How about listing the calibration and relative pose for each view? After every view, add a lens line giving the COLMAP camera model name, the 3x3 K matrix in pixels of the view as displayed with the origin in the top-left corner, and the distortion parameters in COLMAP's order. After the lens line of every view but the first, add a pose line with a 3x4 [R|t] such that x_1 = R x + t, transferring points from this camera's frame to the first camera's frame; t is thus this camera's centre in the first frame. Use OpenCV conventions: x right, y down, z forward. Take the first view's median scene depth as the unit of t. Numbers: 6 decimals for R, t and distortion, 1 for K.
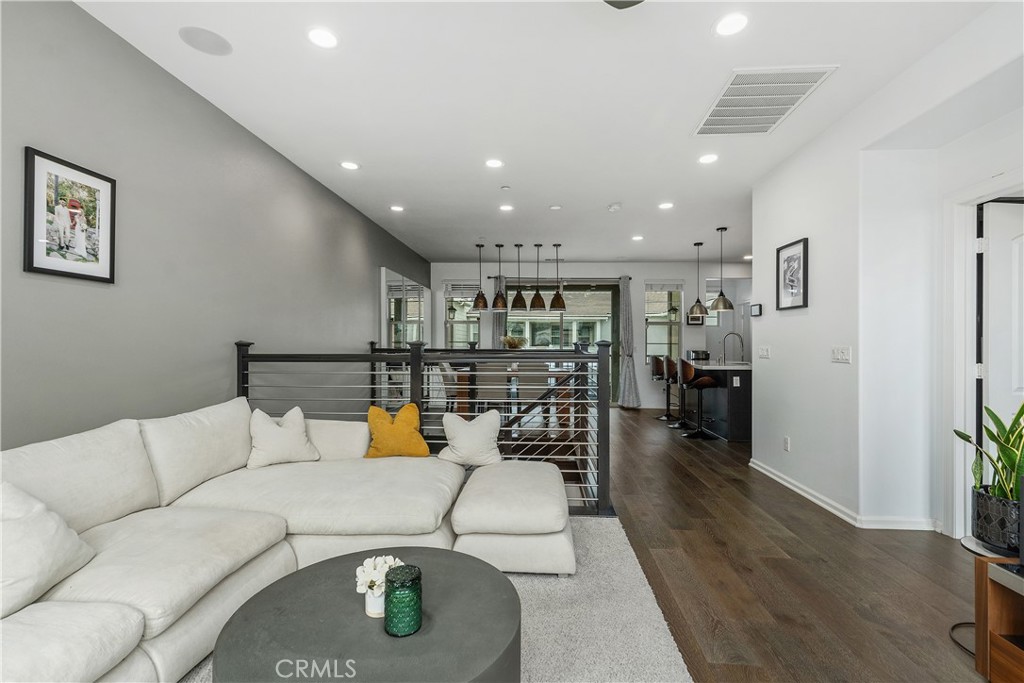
lens RADIAL K [[466.1, 0, 514.0], [0, 466.1, 341.2], [0, 0, 1]] dist [0.002953, -0.000290]
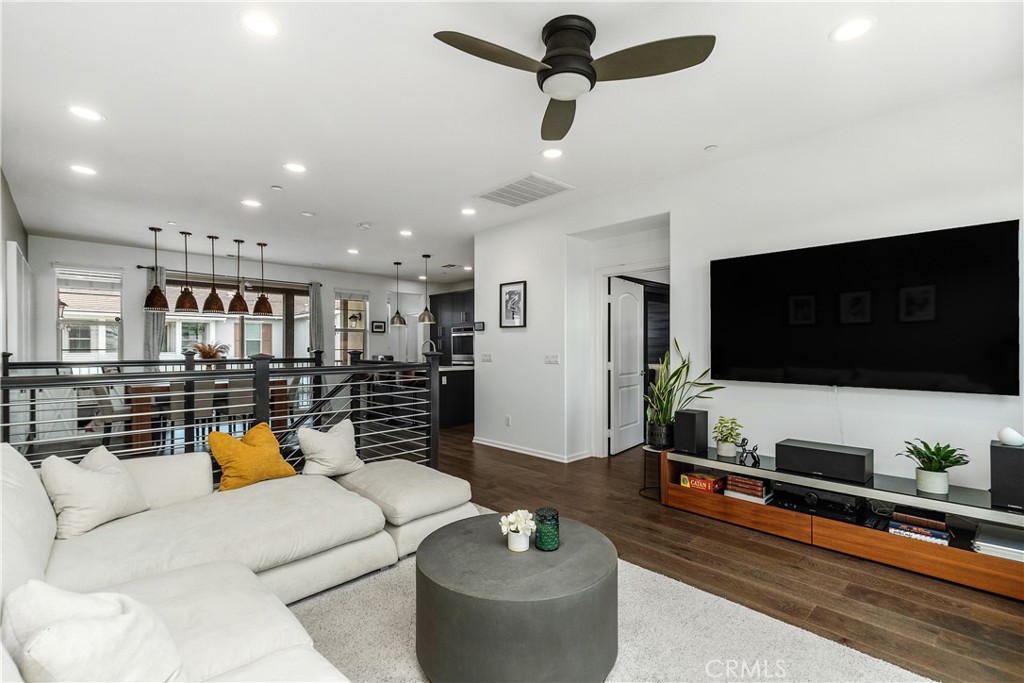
lens RADIAL K [[466.1, 0, 513.6], [0, 466.1, 343.7], [0, 0, 1]] dist [0.002953, -0.000290]
pose [[0.675108, 0.000827, 0.737718, -0.459190], [-0.000719, 1.000000, -0.000463, -0.016978], [-0.737718, -0.000218, 0.675109, 0.016124]]
